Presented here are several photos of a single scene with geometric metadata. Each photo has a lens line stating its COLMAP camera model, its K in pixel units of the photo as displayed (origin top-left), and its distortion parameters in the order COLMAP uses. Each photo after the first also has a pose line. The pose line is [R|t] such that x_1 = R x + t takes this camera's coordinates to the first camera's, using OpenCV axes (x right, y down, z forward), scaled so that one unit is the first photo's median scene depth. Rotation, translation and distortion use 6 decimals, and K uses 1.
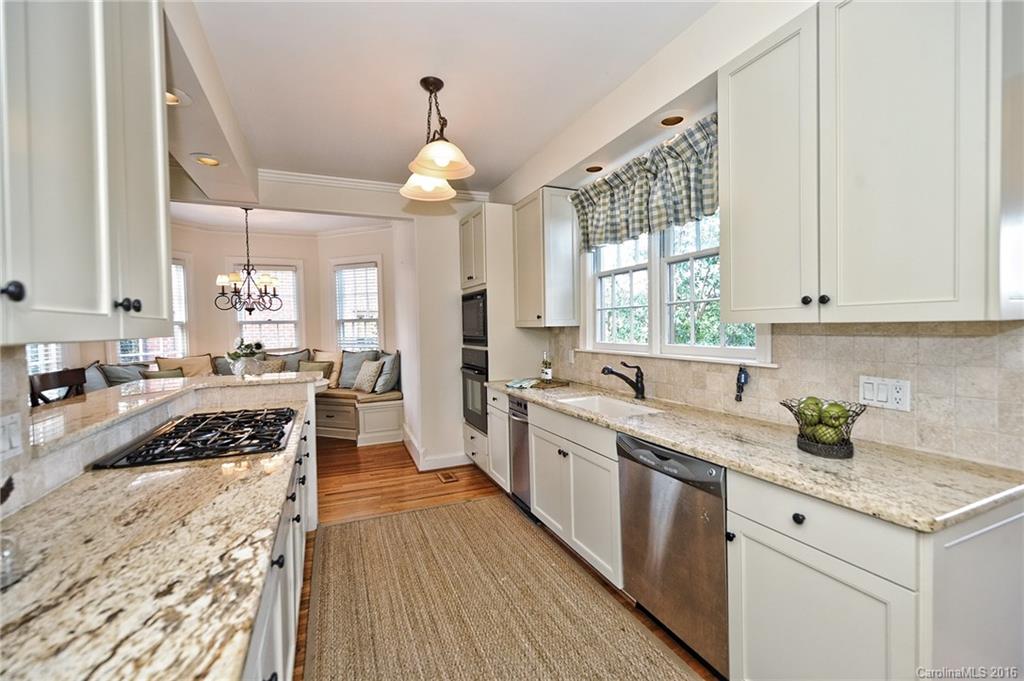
lens RADIAL K [[425.1, 0, 514.3], [0, 425.1, 337.2], [0, 0, 1]] dist [0.002260, 0.000043]
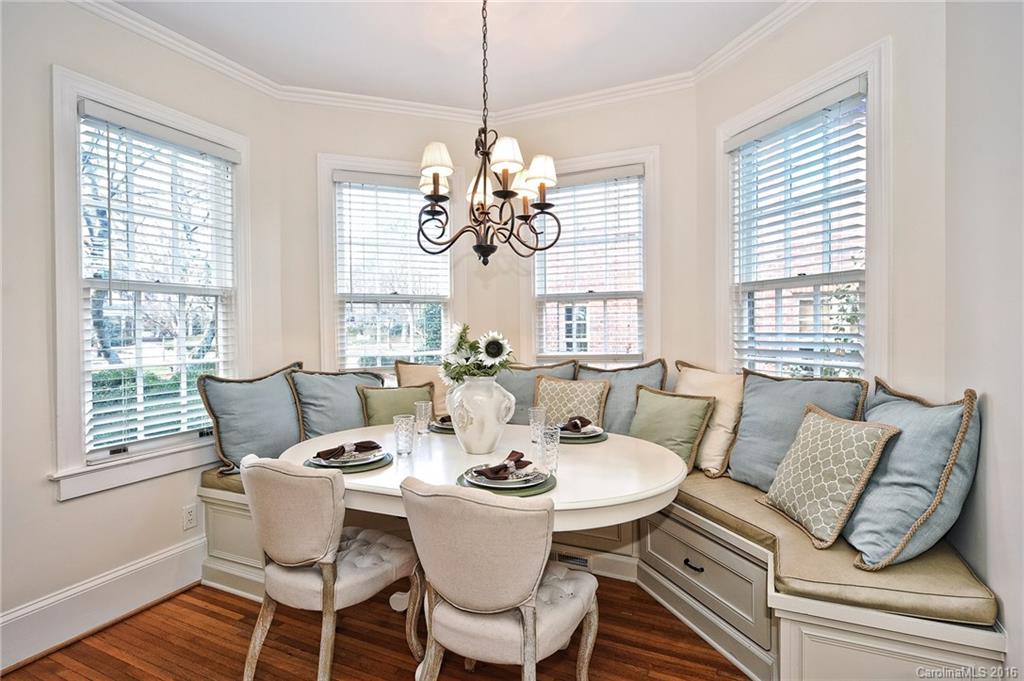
lens RADIAL K [[530.3, 0, 513.6], [0, 530.3, 337.7], [0, 0, 1]] dist [-0.000735, 0.000138]
pose [[0.657338, 0.026128, -0.753143, -0.213195], [-0.027994, 0.999556, 0.010244, 0.005930], [0.753076, 0.014350, 0.657777, 0.604308]]
